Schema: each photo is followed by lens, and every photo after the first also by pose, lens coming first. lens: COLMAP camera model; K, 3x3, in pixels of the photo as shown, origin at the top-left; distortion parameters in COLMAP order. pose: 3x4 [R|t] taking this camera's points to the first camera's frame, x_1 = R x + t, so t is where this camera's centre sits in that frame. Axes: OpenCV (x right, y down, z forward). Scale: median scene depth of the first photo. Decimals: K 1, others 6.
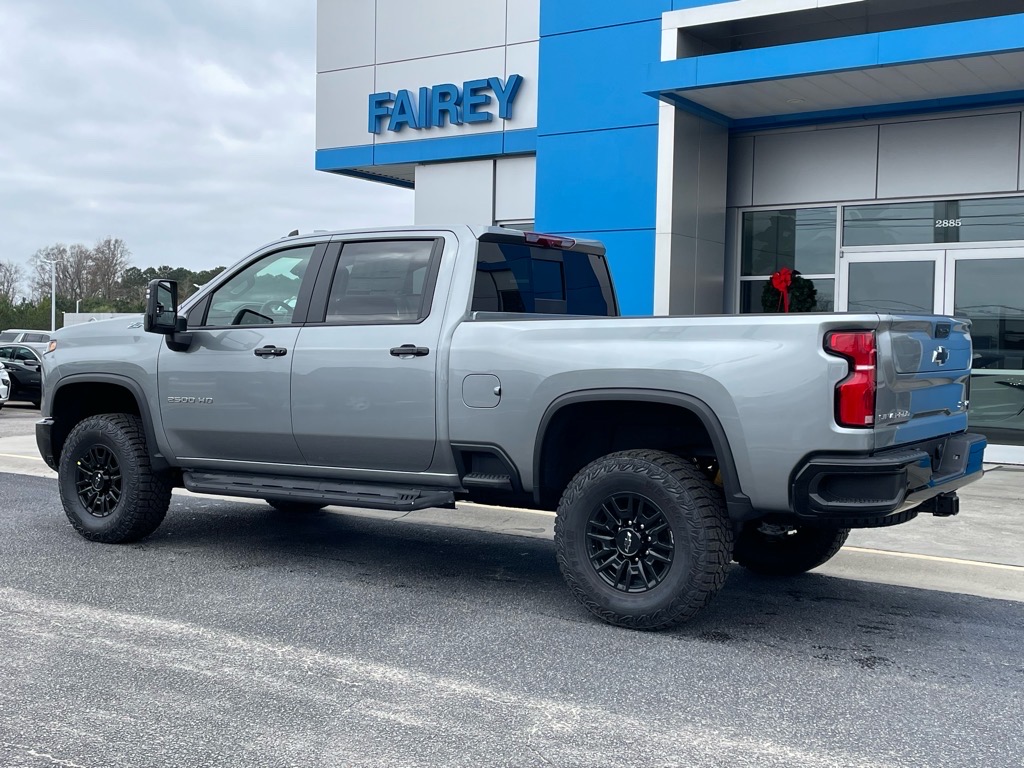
lens RADIAL K [[1191.8, 0, 512.0], [0, 1191.8, 384.0], [0, 0, 1]] dist [0.070213, -0.005514]
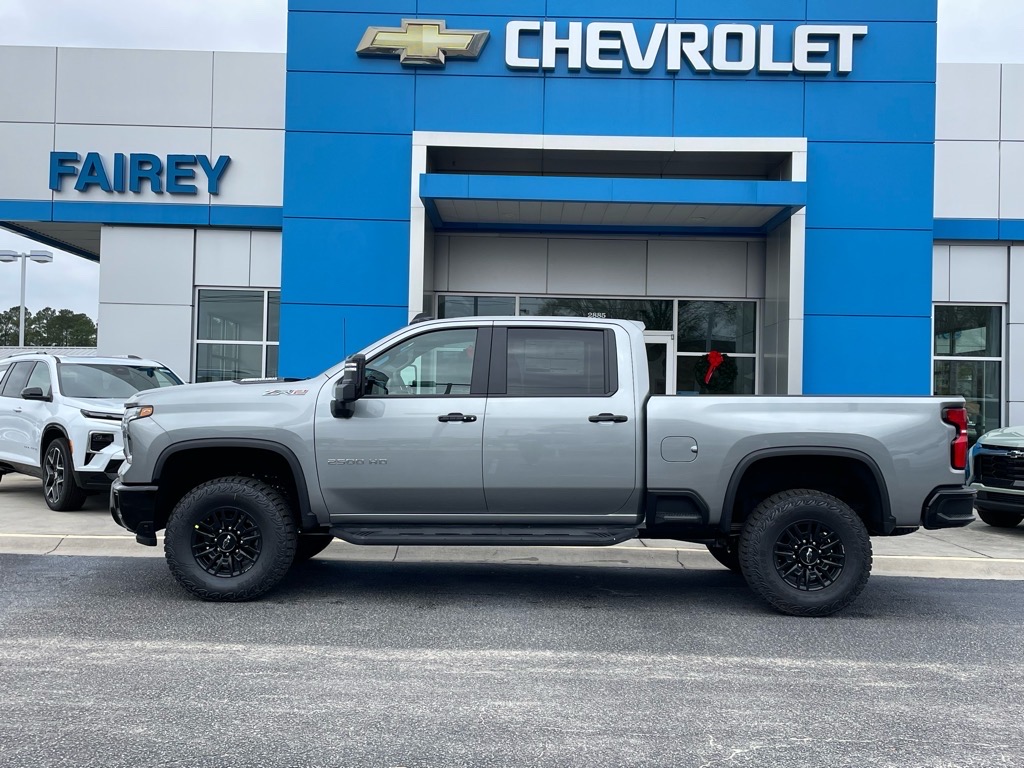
lens RADIAL K [[1053.5, 0, 512.0], [0, 1053.5, 384.0], [0, 0, 1]] dist [0.060721, -0.027461]
pose [[0.834004, 0.013902, 0.551584, -0.672021], [0.008802, 0.999220, -0.038492, -0.018829], [-0.551689, 0.036958, 0.833231, 0.106139]]
